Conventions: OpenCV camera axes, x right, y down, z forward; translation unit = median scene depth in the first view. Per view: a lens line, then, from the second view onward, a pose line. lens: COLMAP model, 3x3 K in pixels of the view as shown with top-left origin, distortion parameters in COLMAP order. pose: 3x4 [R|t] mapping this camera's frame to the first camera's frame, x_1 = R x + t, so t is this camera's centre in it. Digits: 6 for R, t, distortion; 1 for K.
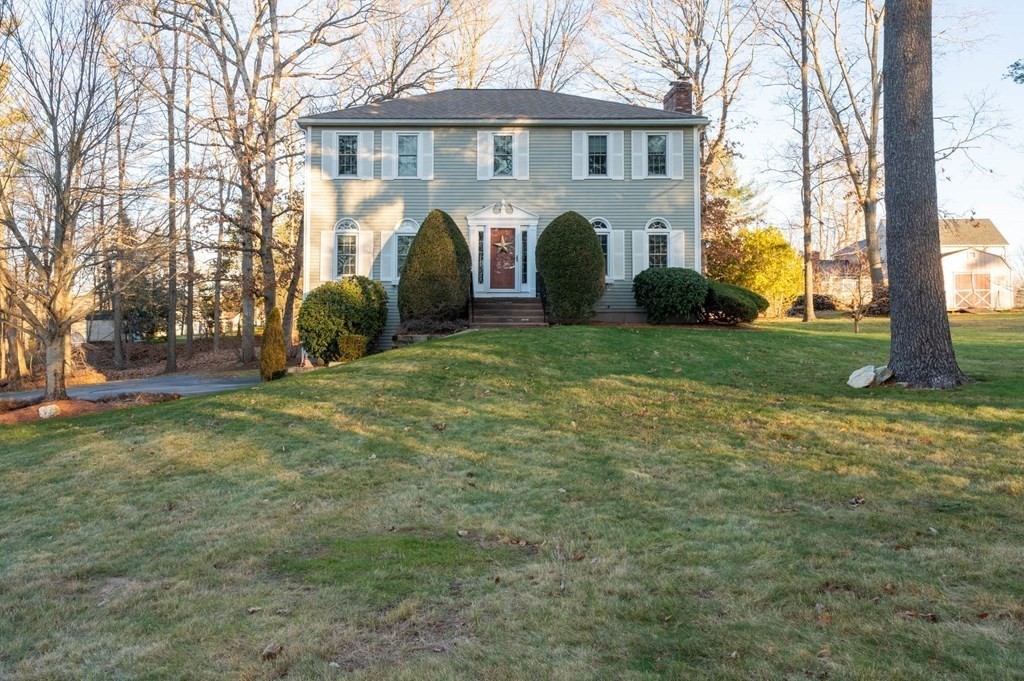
lens RADIAL K [[742.4, 0, 465.7], [0, 742.4, 286.4], [0, 0, 1]] dist [0.020221, 0.004545]
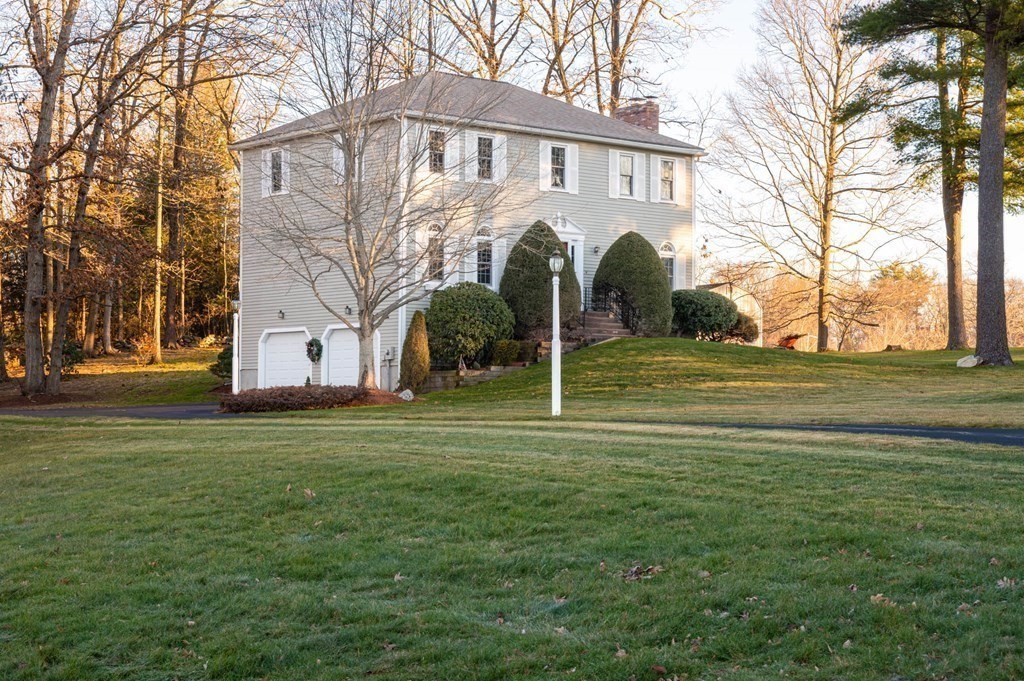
lens RADIAL K [[1783.4, 0, 510.9], [0, 1783.4, 342.4], [0, 0, 1]] dist [-0.029631, 0.000000]
pose [[0.769891, 0.029951, 0.637473, -1.500737], [-0.033202, 0.999425, -0.006857, 0.074119], [-0.637312, -0.015886, 0.770442, -0.784656]]
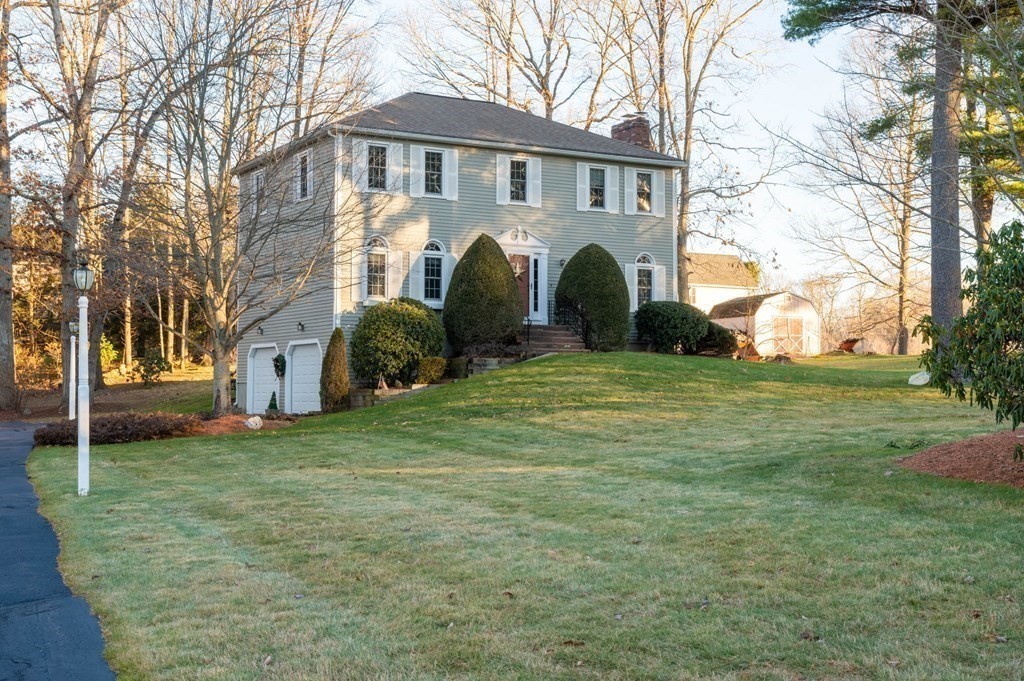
lens RADIAL K [[1338.9, 0, 518.8], [0, 1338.9, 295.6], [0, 0, 1]] dist [-0.017180, 0.000000]
pose [[0.861912, 0.039048, 0.505553, -0.841842], [-0.025513, 0.999107, -0.033672, 0.035234], [-0.506416, 0.016123, 0.862138, -0.526805]]
